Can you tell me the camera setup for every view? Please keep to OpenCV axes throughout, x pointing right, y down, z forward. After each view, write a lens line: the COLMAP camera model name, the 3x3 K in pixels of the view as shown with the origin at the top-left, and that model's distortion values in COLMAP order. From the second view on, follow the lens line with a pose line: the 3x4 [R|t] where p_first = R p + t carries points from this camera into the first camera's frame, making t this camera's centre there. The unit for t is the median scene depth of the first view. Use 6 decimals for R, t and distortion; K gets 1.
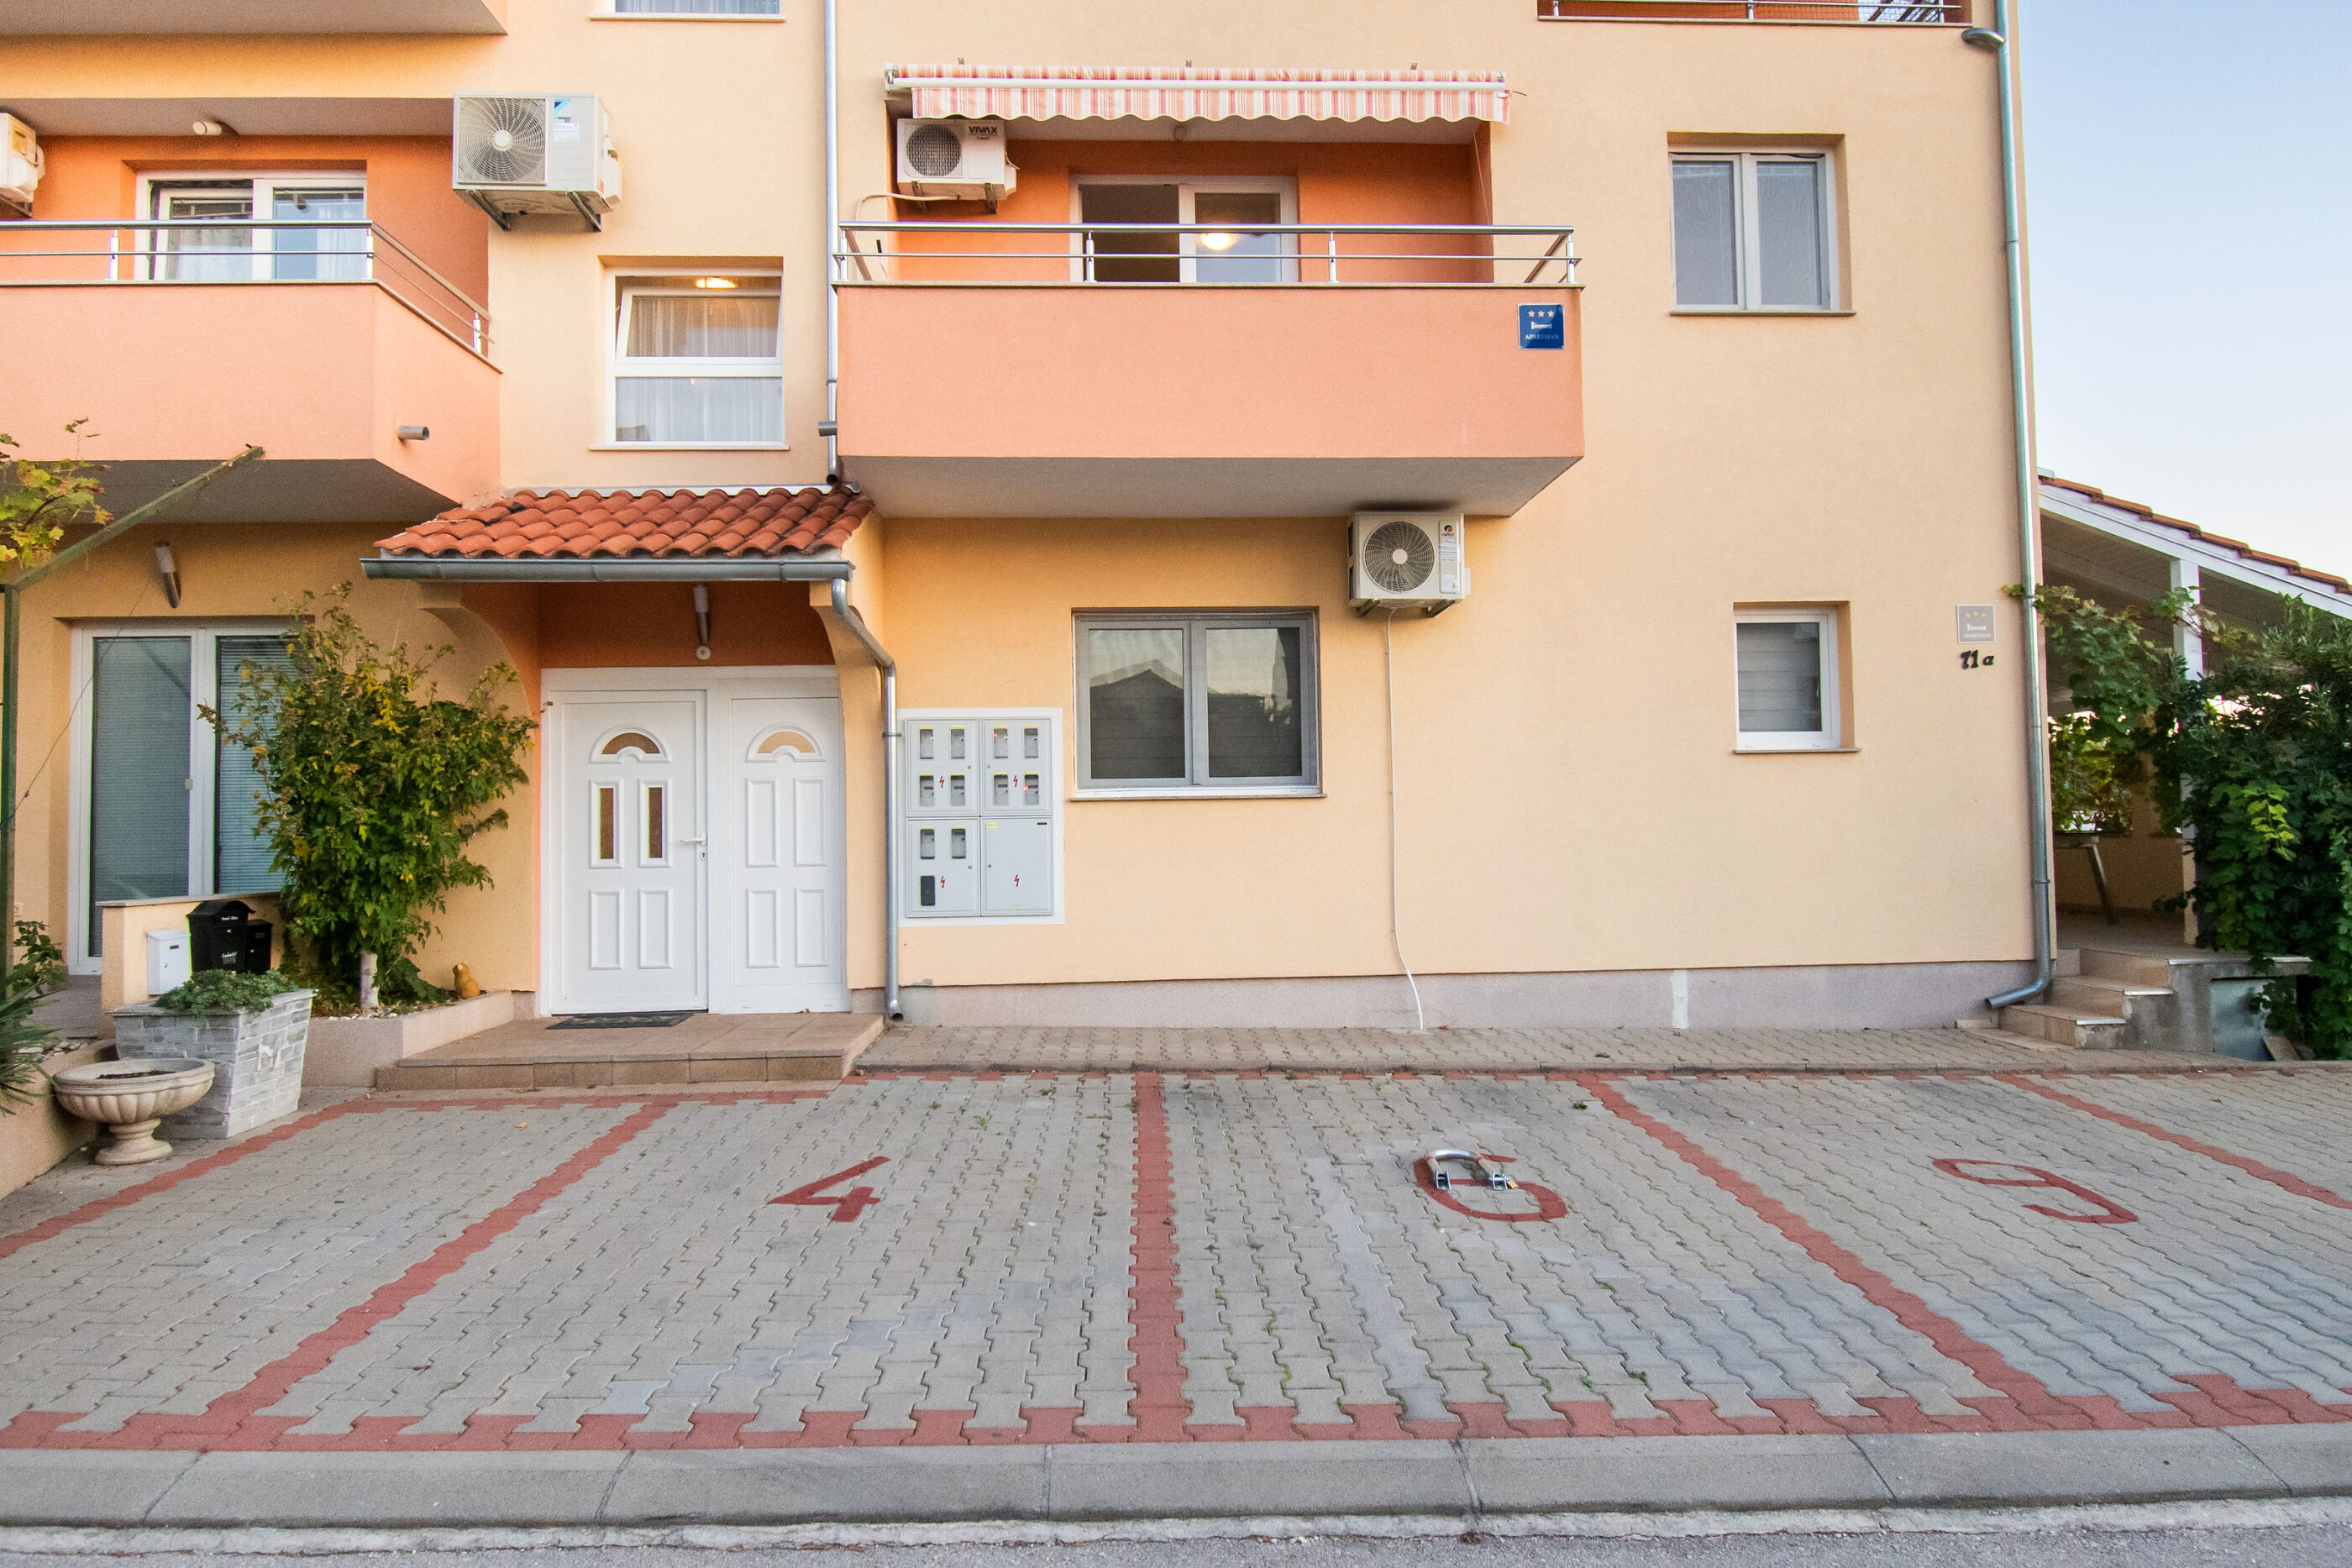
lens RADIAL K [[1425.1, 0, 1173.9], [0, 1425.1, 785.6], [0, 0, 1]] dist [-0.003218, -0.011677]
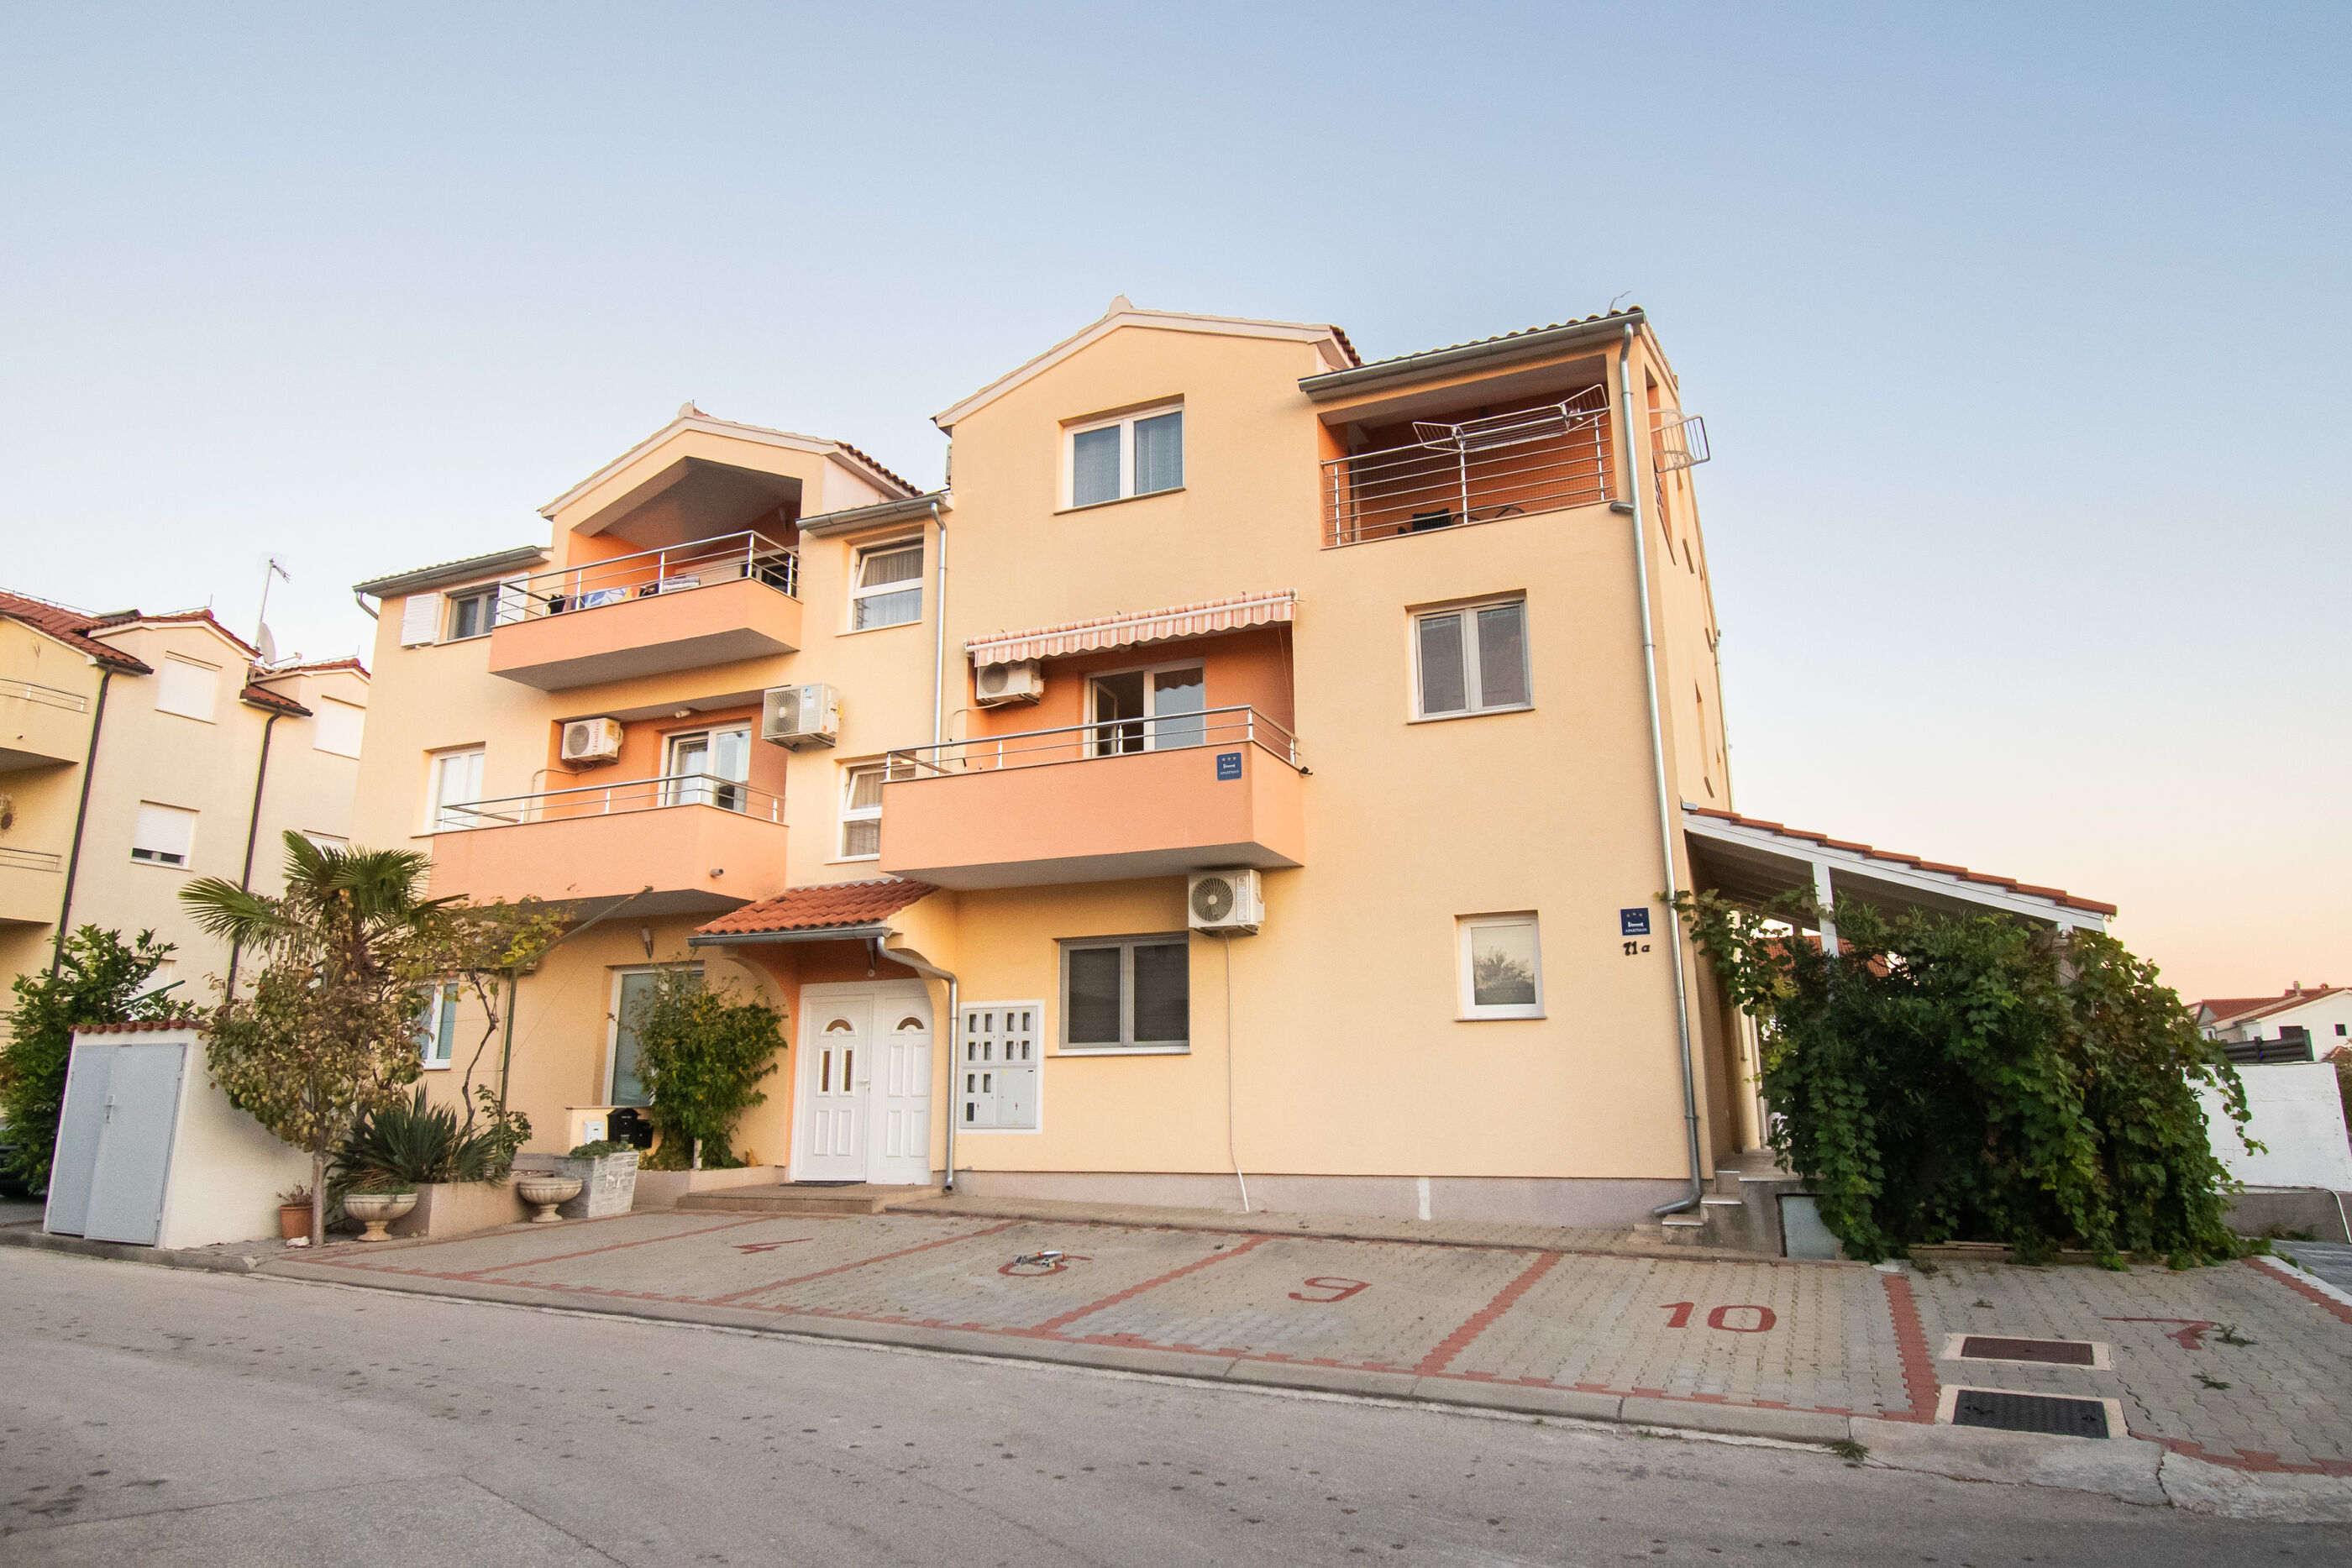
lens RADIAL K [[1425.1, 0, 1182.0], [0, 1425.1, 777.8], [0, 0, 1]] dist [-0.003218, -0.011677]
pose [[0.893134, -0.090520, -0.440588, 0.826452], [0.007473, 0.982391, -0.186687, 0.001946], [0.449728, 0.163444, 0.878084, -0.431139]]
